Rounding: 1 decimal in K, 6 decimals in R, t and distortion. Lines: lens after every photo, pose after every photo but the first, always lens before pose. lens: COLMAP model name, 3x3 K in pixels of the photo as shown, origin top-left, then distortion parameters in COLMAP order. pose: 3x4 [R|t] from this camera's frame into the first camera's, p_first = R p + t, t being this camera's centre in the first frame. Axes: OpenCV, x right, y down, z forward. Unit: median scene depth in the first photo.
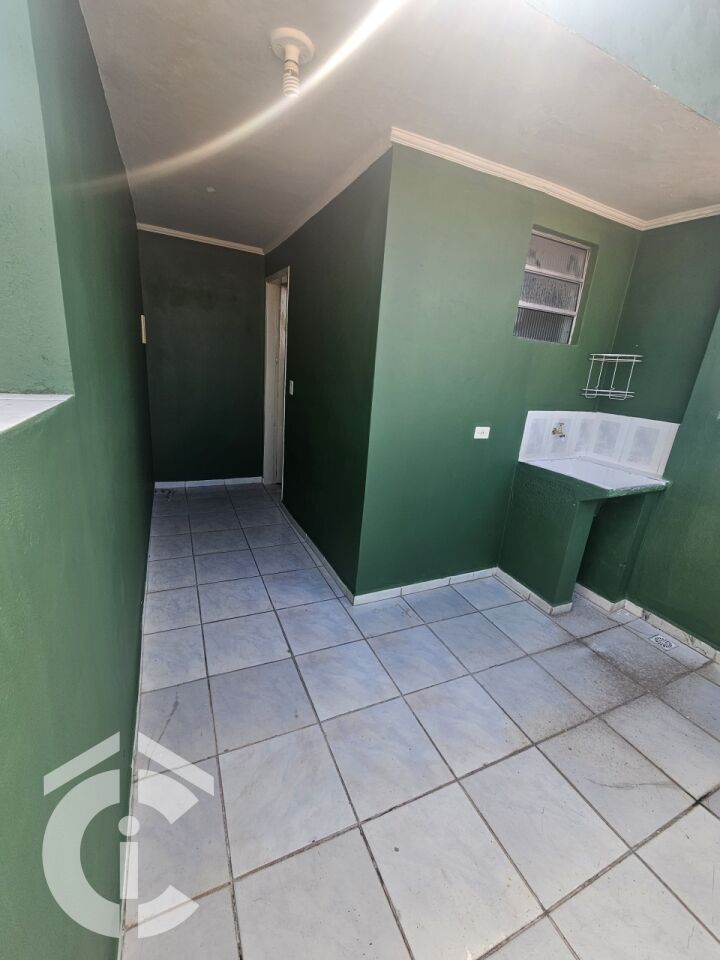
lens RADIAL K [[398.4, 0, 355.6], [0, 398.4, 478.6], [0, 0, 1]] dist [-0.001878, -0.000622]
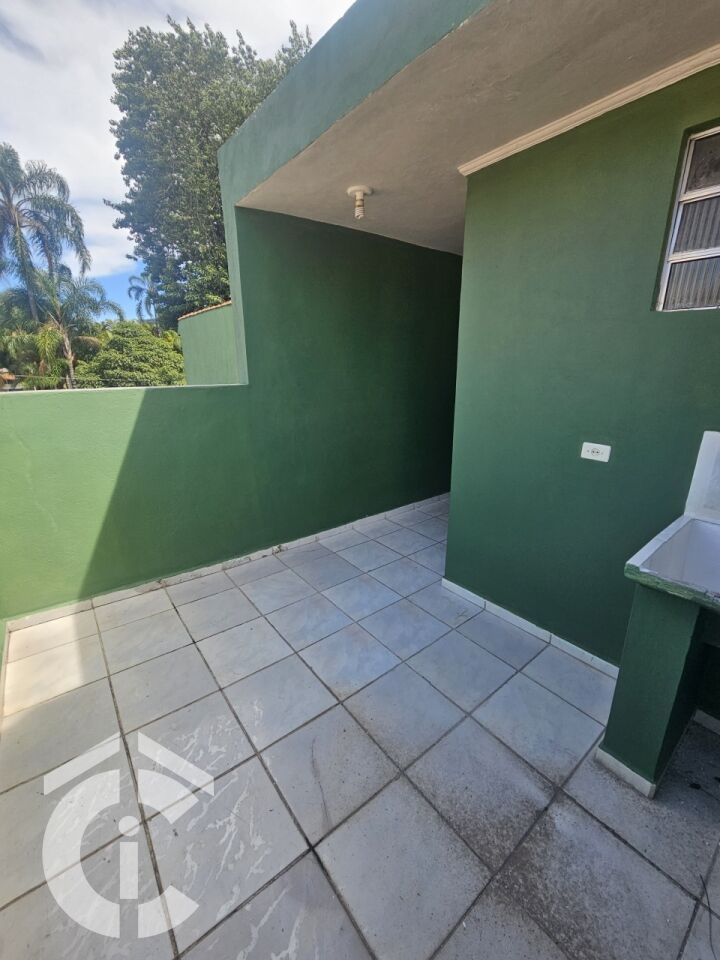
lens RADIAL K [[393.7, 0, 352.7], [0, 393.7, 478.4], [0, 0, 1]] dist [-0.000640, -0.000122]
pose [[0.227363, 0.201810, -0.952669, 1.017887], [-0.261388, 0.955037, 0.139930, -0.060572], [0.938074, 0.217201, 0.269891, 0.450809]]
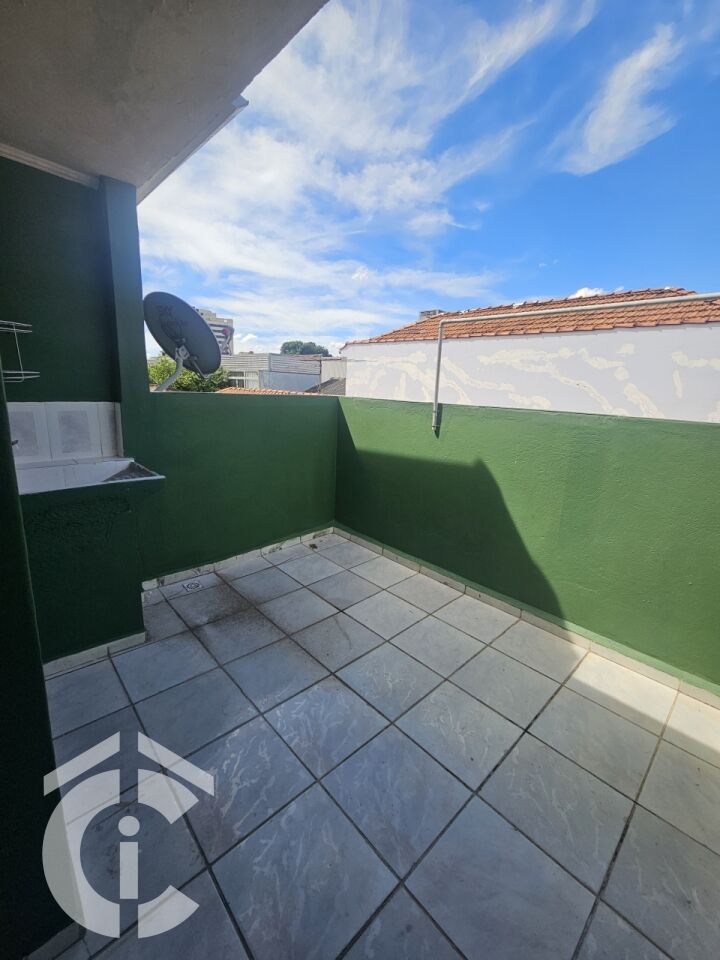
lens RADIAL K [[395.2, 0, 360.9], [0, 395.2, 481.2], [0, 0, 1]] dist [-0.000953, -0.000284]
pose [[-0.323016, -0.309092, 0.894496, -0.354084], [0.199131, 0.901806, 0.383527, -0.227774], [-0.925207, 0.302007, -0.229747, 0.760535]]
